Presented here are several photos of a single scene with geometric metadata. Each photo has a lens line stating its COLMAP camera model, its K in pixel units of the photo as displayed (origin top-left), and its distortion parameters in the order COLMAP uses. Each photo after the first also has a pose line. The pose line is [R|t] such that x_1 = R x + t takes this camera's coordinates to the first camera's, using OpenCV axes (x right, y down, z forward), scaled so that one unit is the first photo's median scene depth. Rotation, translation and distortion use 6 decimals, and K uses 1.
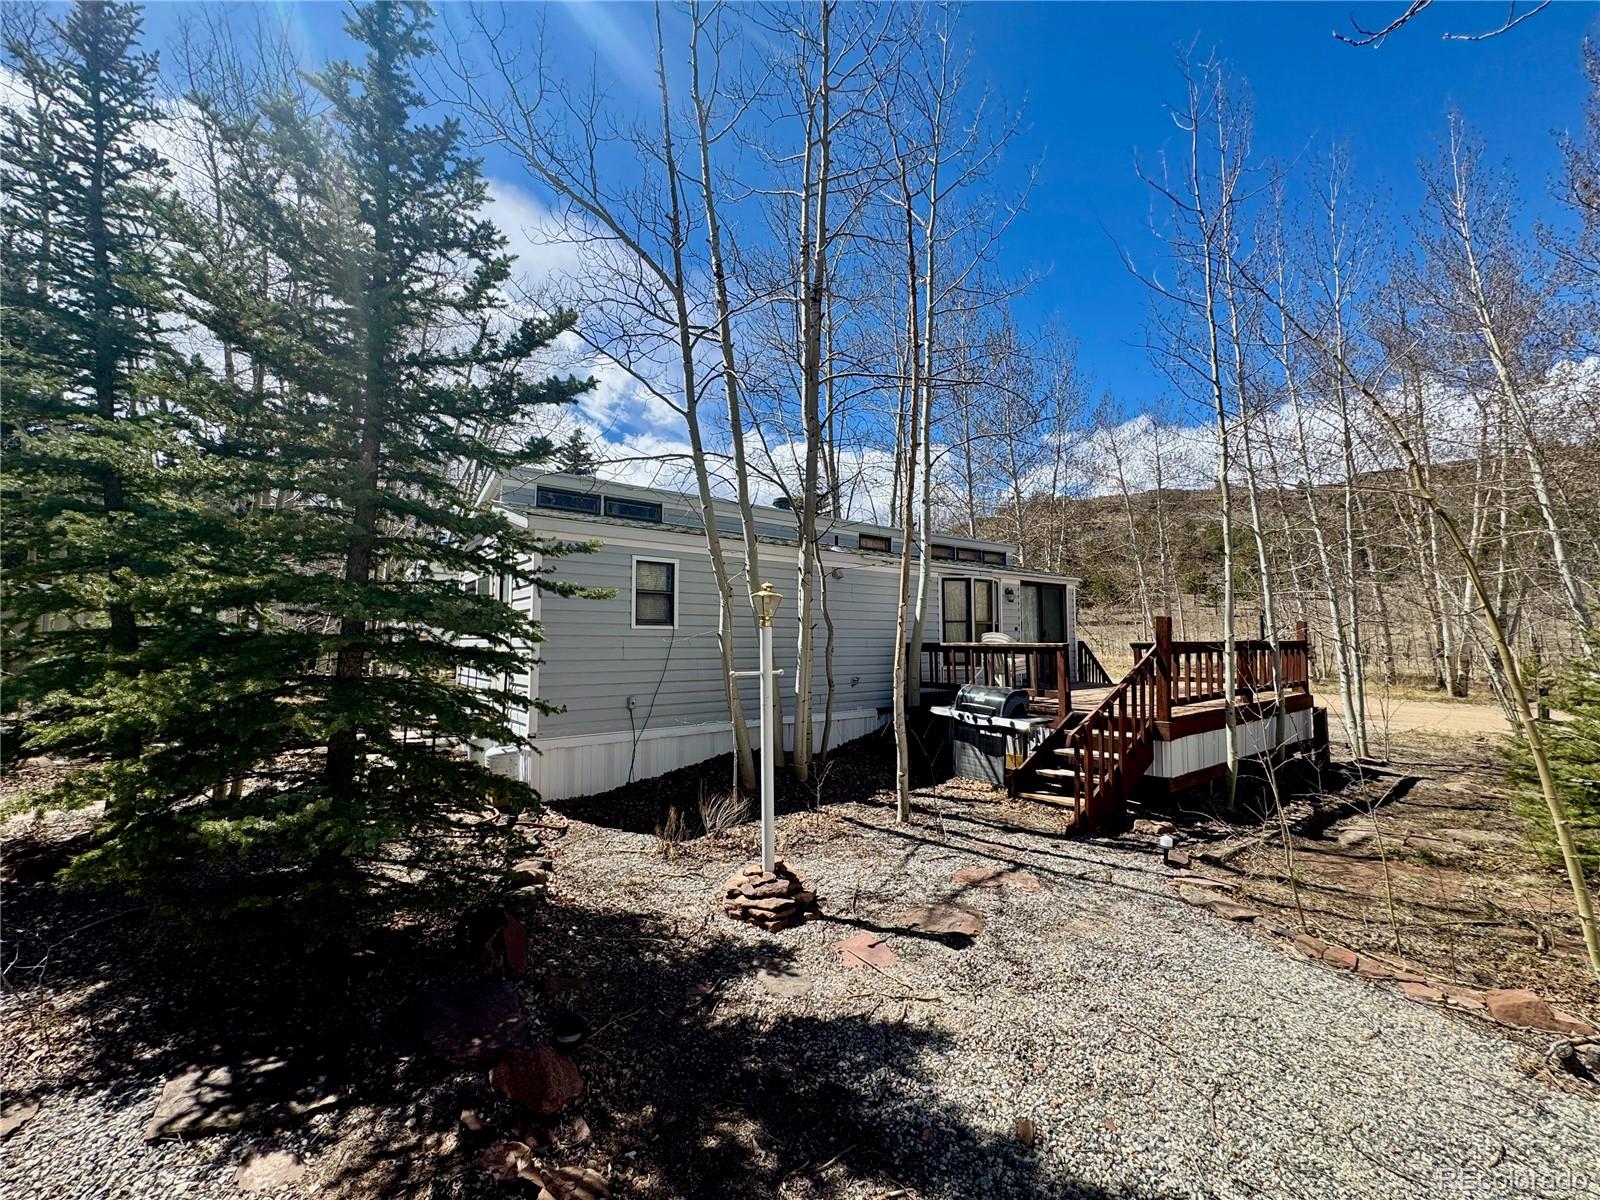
lens RADIAL K [[633.0, 0, 800.0], [0, 633.0, 600.0], [0, 0, 1]] dist [-0.001299, -0.000126]
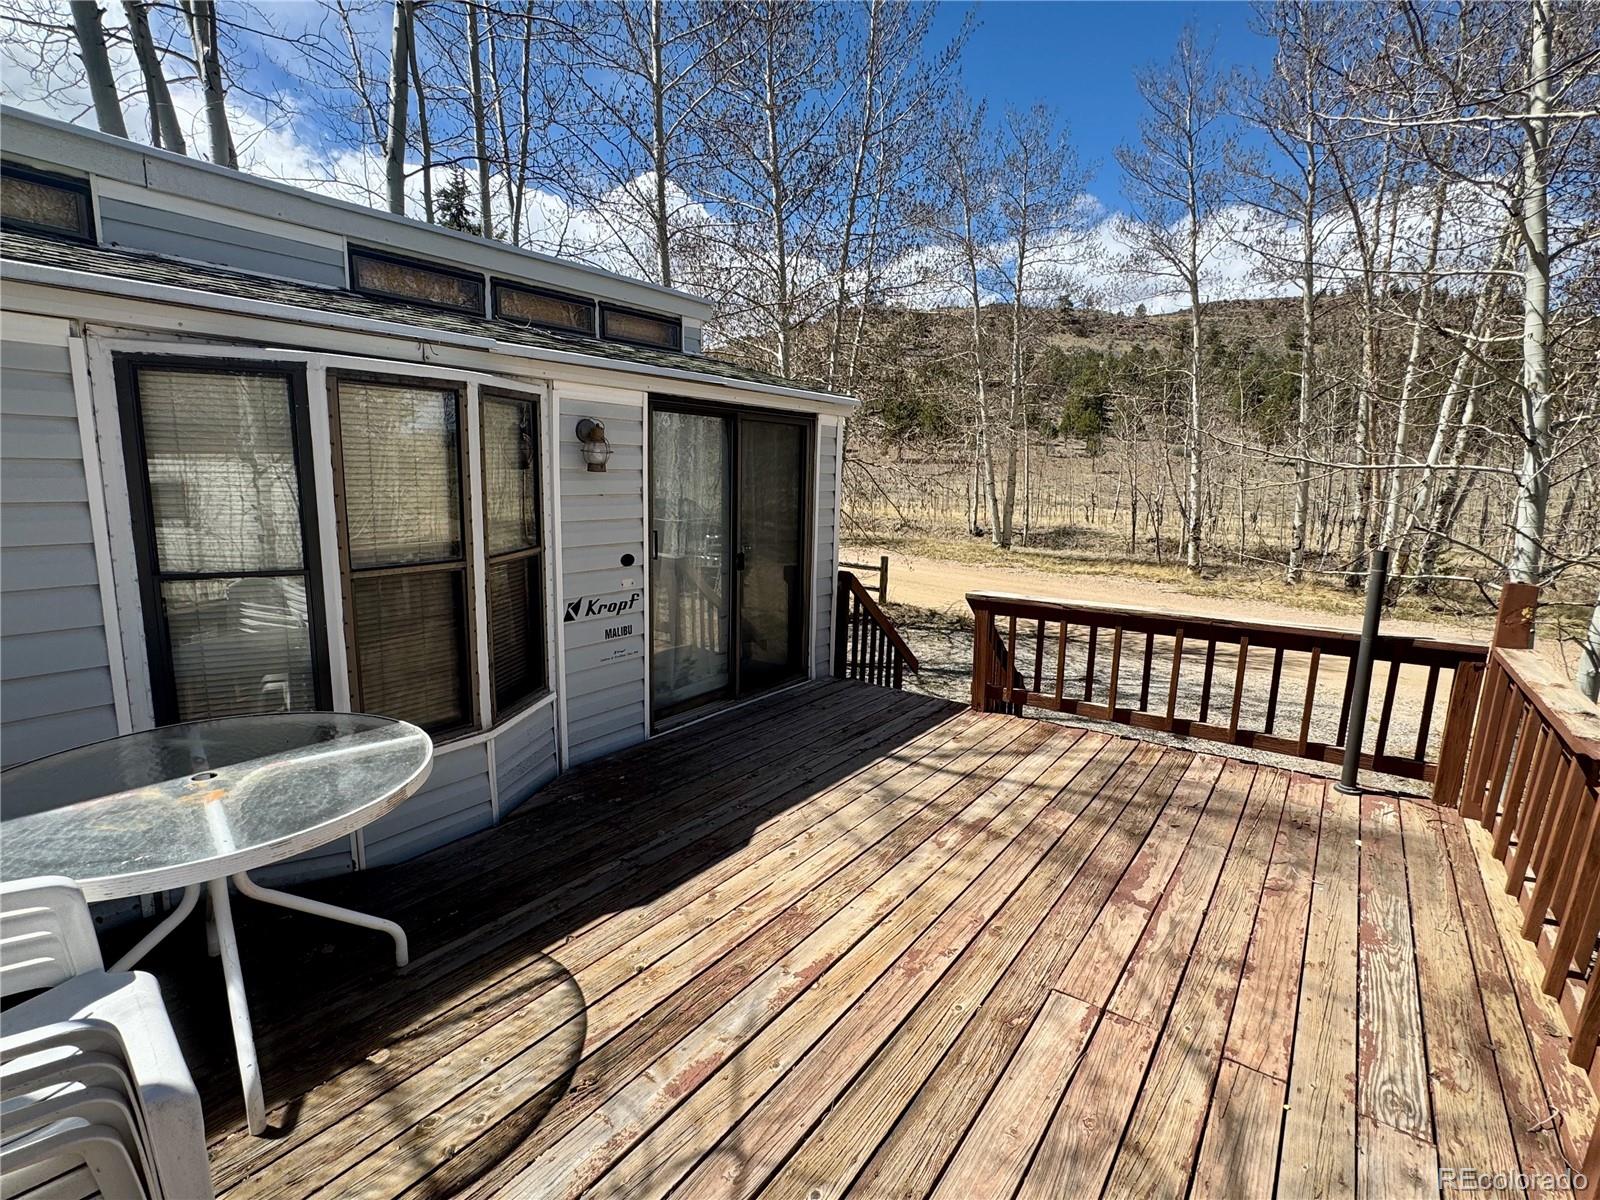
lens RADIAL K [[754.2, 0, 800.0], [0, 754.2, 600.0], [0, 0, 1]] dist [-0.001797, 0.000265]
pose [[0.960932, -0.025396, 0.275618, 0.517846], [-0.038714, 0.973661, 0.224690, -0.030847], [-0.274065, -0.226582, 0.934639, 1.033184]]
